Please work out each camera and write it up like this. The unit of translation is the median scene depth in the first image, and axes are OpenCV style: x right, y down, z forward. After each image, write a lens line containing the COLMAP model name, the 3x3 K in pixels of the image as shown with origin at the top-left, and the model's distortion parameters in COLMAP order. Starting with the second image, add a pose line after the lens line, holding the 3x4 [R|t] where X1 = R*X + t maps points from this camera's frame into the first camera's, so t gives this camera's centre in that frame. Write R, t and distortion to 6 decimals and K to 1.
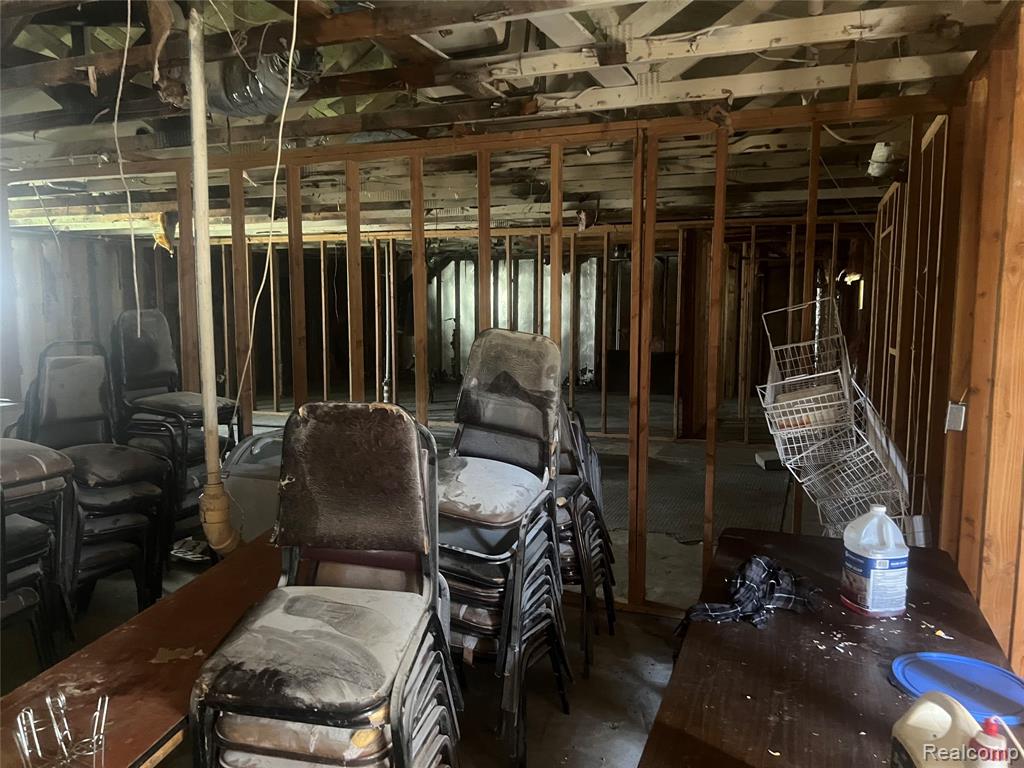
lens RADIAL K [[774.4, 0, 512.6], [0, 774.4, 388.3], [0, 0, 1]] dist [0.041969, -0.049020]
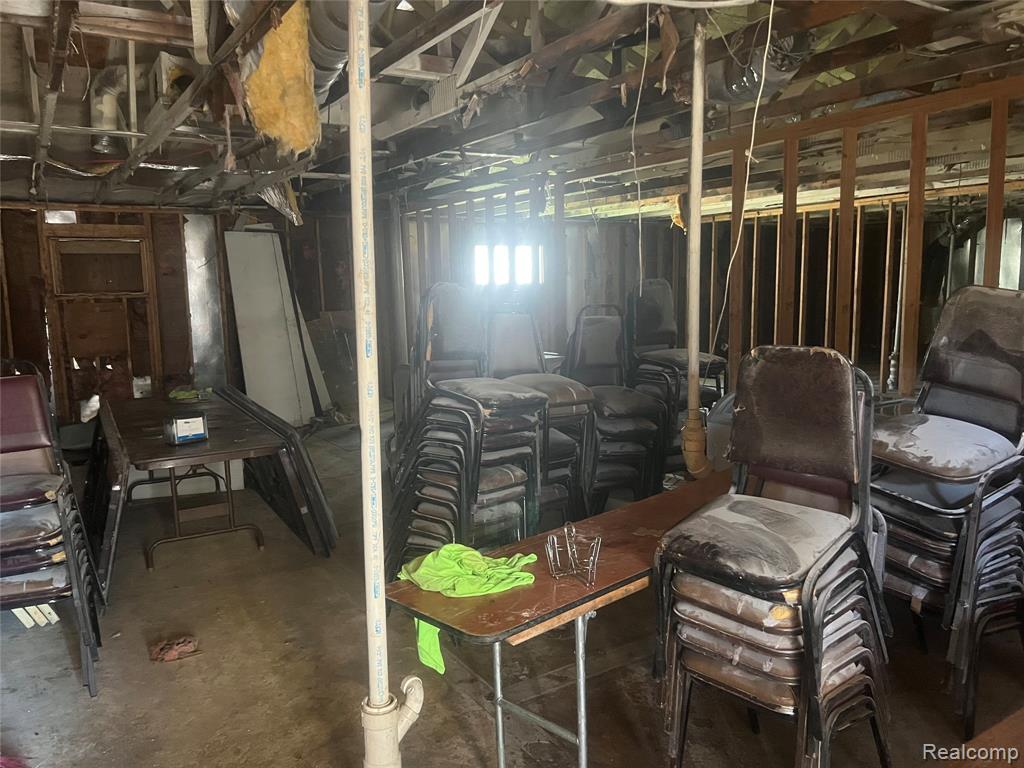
lens RADIAL K [[774.4, 0, 512.6], [0, 774.4, 388.3], [0, 0, 1]] dist [0.041969, -0.049020]
pose [[0.805788, 0.061897, -0.588961, 0.099126], [-0.042656, 0.998006, 0.046526, 0.030596], [0.590666, -0.012367, 0.806821, -0.140309]]
